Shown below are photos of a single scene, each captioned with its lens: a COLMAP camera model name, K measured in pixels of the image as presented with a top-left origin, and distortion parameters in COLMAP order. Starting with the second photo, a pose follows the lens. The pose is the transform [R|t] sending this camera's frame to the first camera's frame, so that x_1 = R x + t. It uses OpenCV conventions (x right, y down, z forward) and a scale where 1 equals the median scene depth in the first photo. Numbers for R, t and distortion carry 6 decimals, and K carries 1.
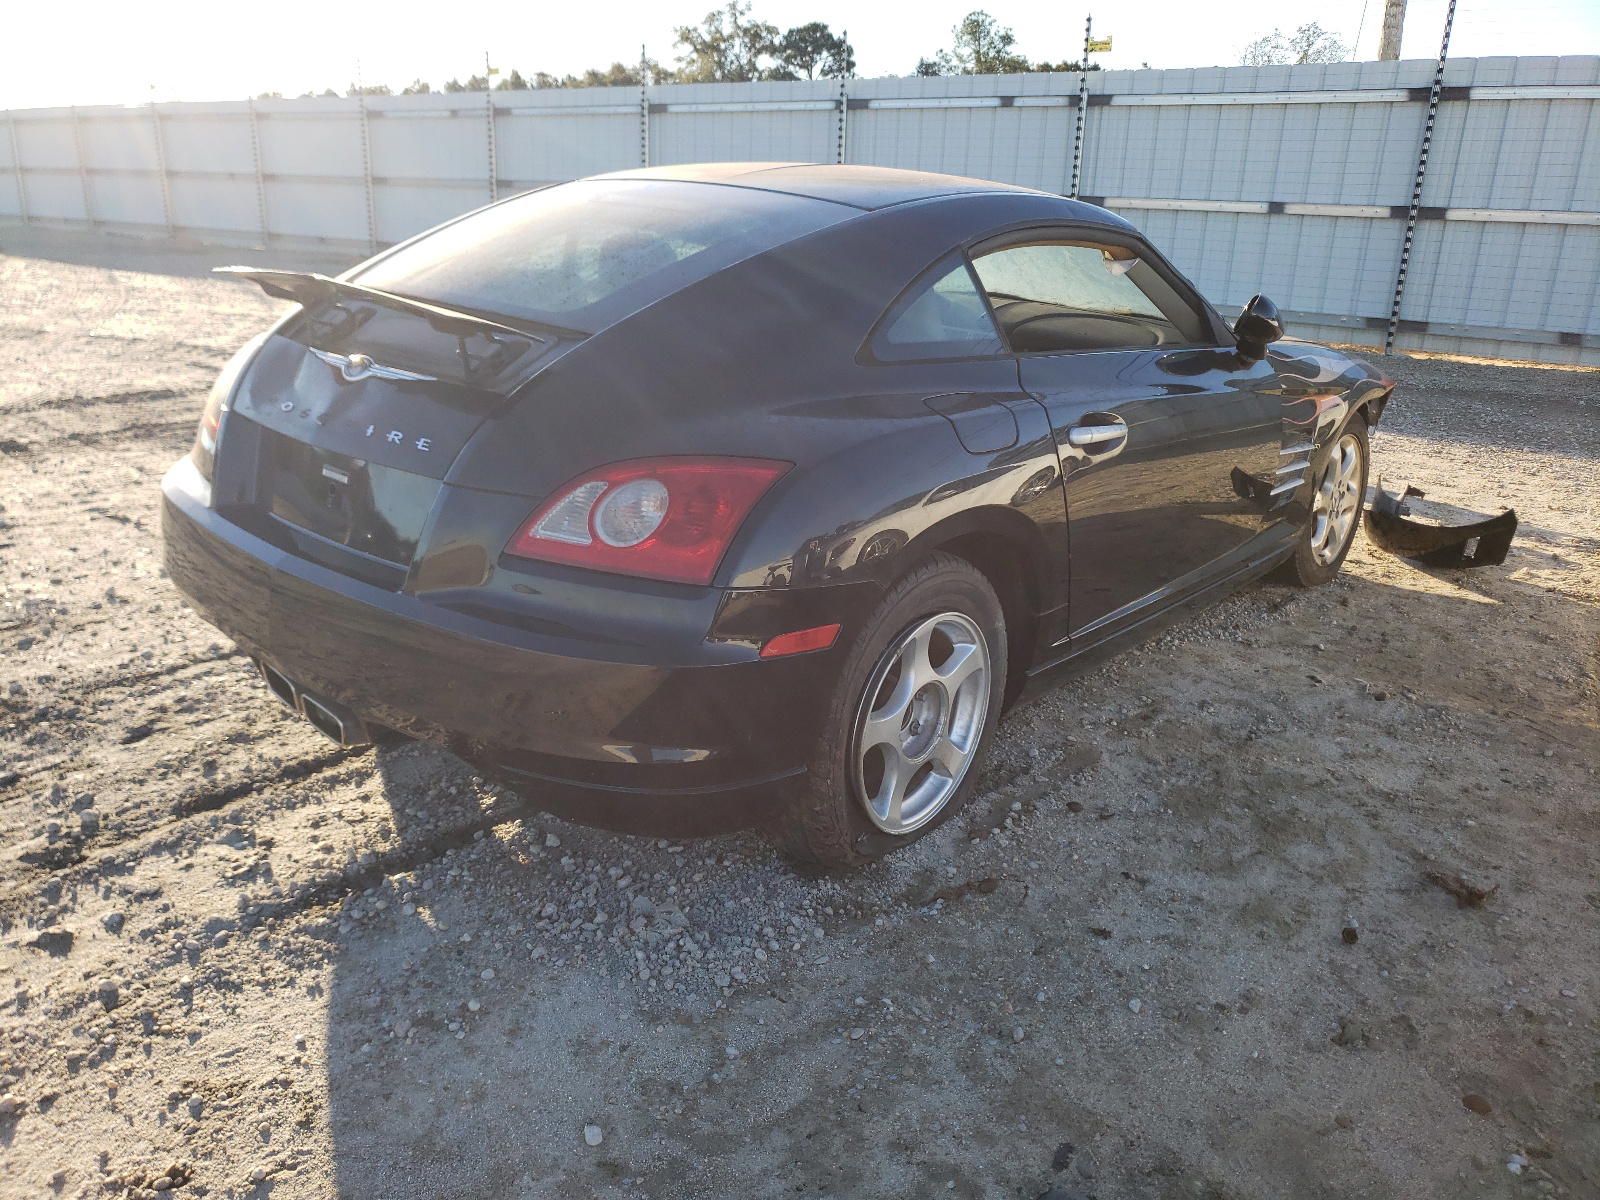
lens RADIAL K [[1210.6, 0, 738.7], [0, 1210.6, 599.0], [0, 0, 1]] dist [-0.006521, 0.041892]
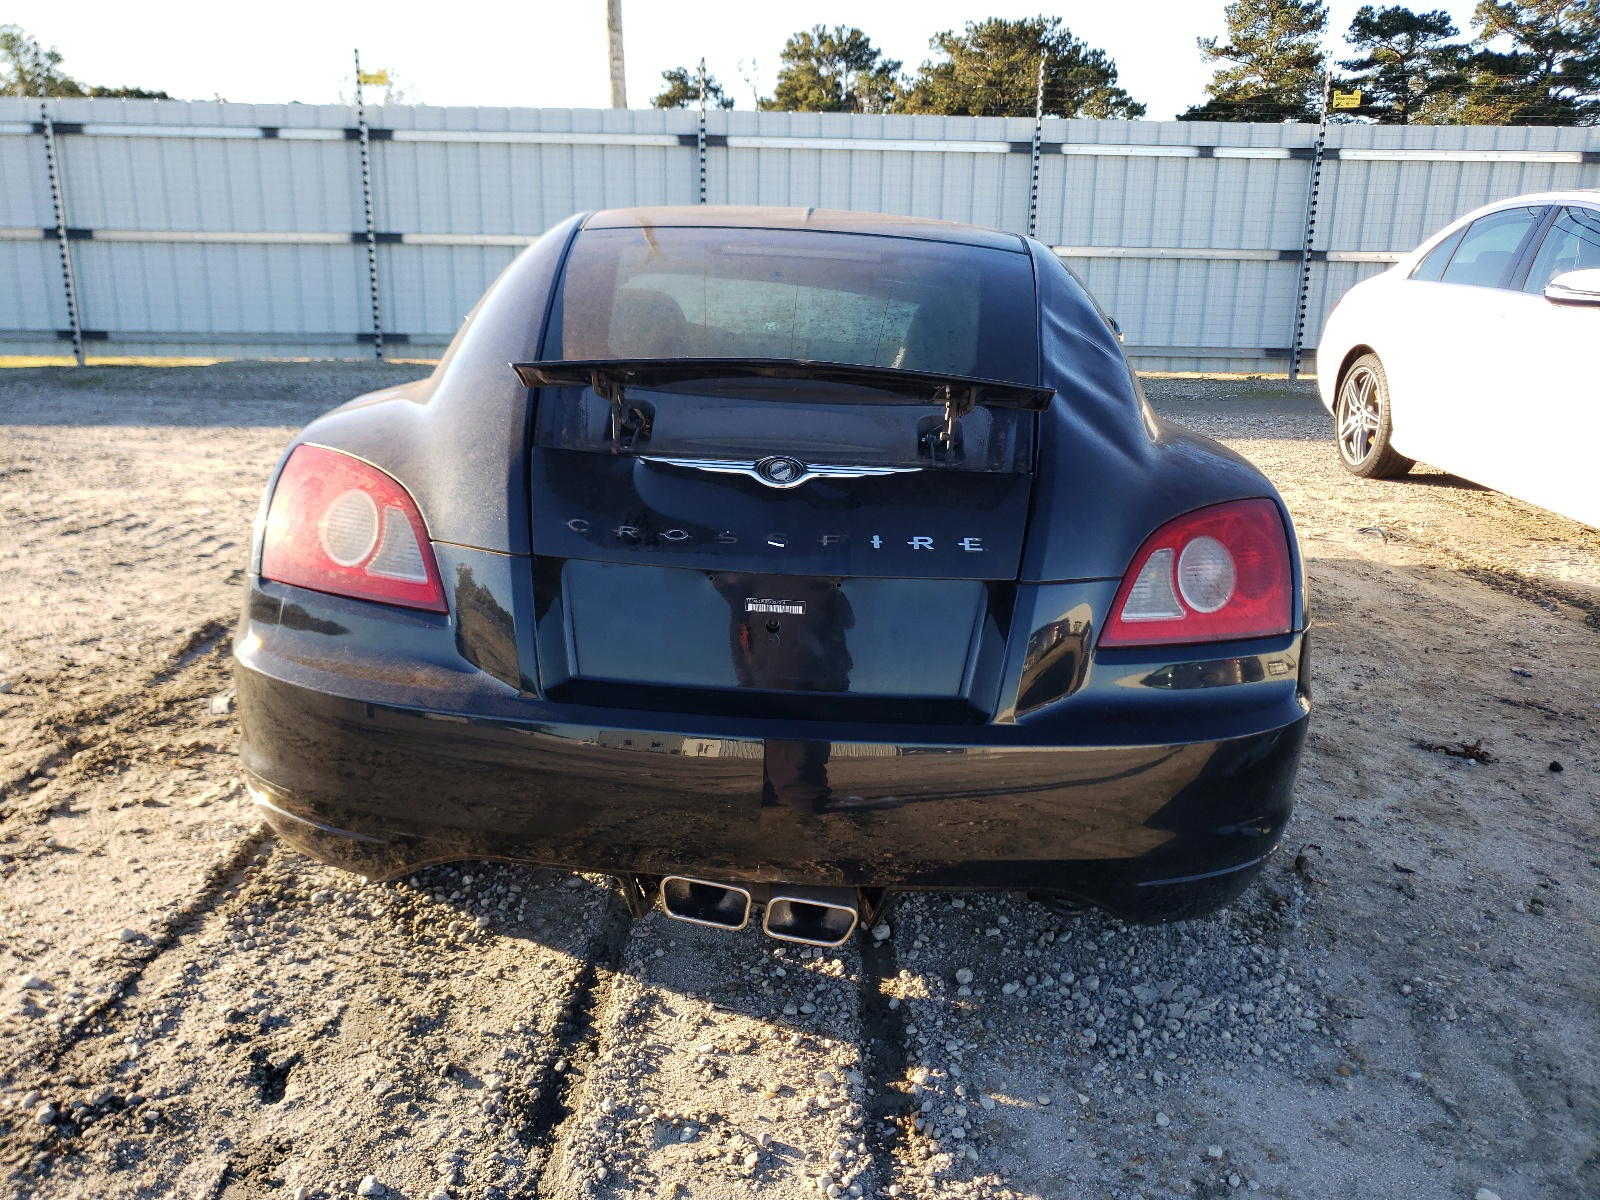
lens RADIAL K [[1263.7, 0, 758.8], [0, 1263.7, 593.0], [0, 0, 1]] dist [-0.009280, 0.042566]
pose [[0.786764, -0.187086, 0.588219, -0.617942], [0.211502, 0.976981, 0.027841, -0.103305], [-0.579887, 0.102505, 0.808222, 0.265948]]
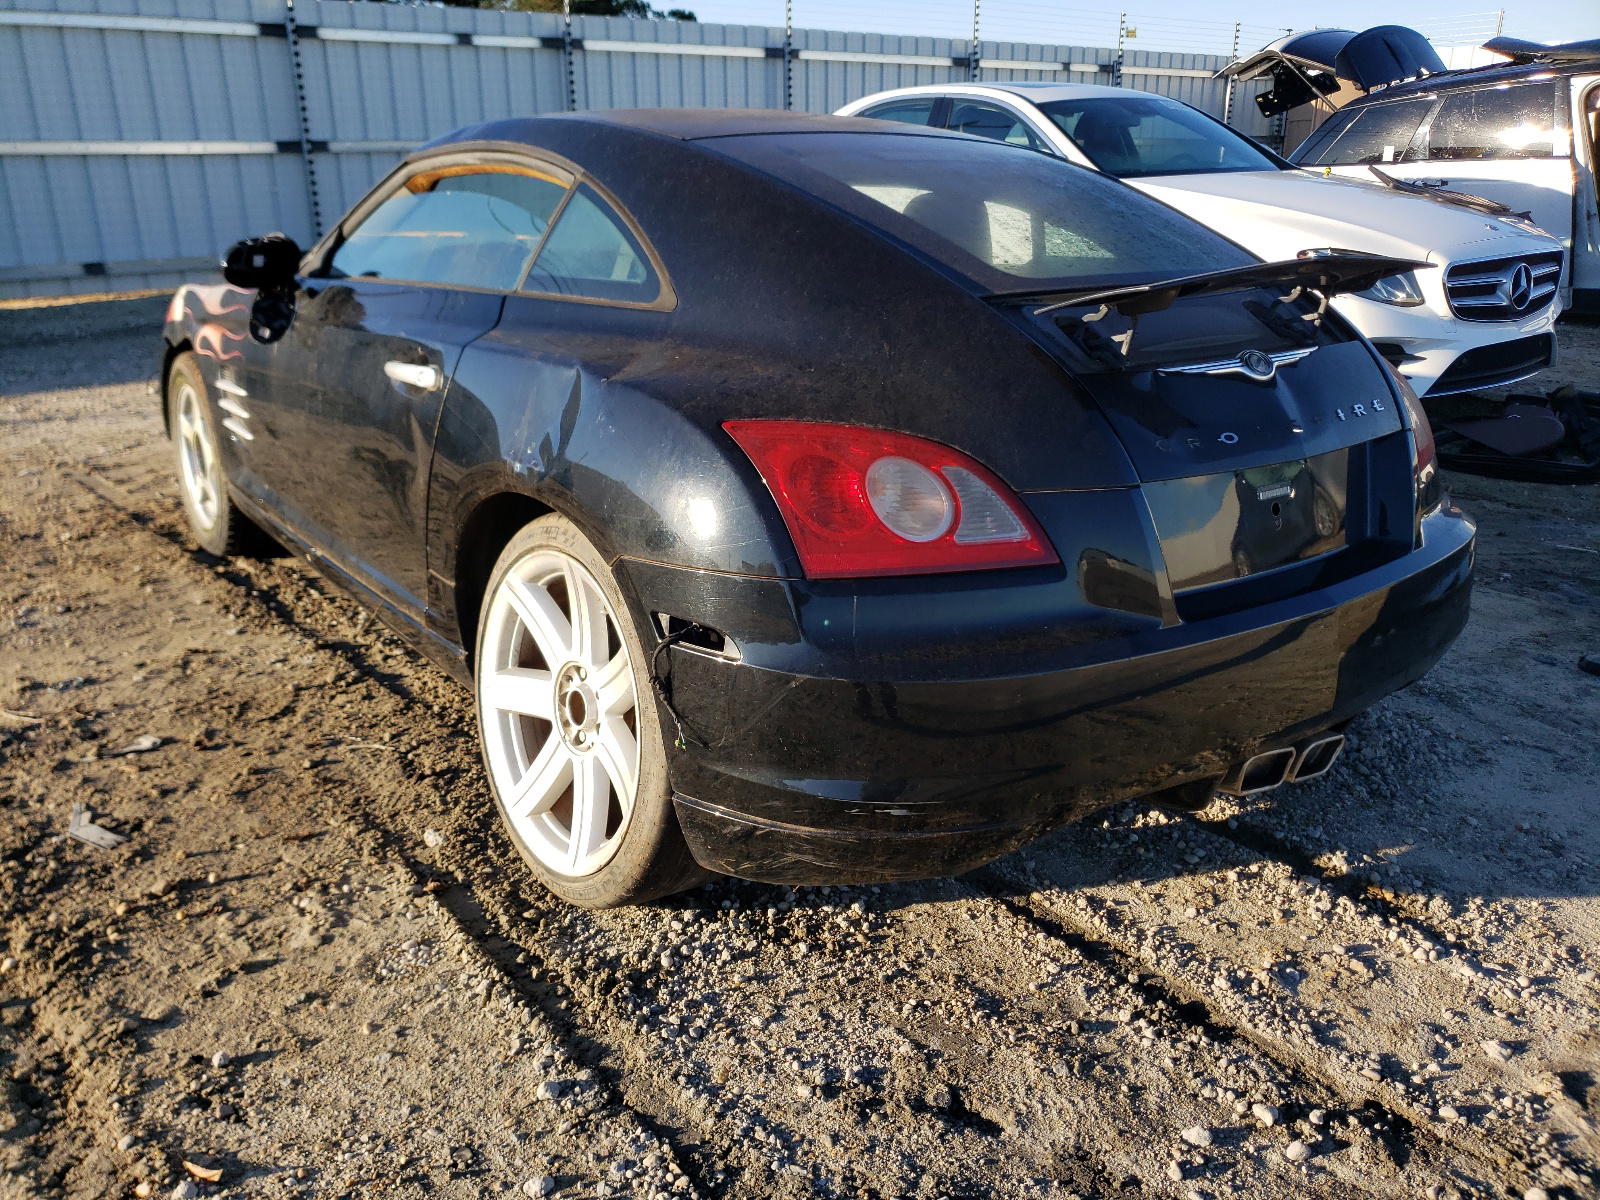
lens RADIAL K [[1263.7, 0, 758.8], [0, 1263.7, 593.0], [0, 0, 1]] dist [-0.009280, 0.042566]
pose [[0.234417, -0.369294, 0.899261, -0.951010], [0.333237, 0.899516, 0.282531, -0.319646], [-0.913237, 0.233437, 0.333924, 0.799731]]
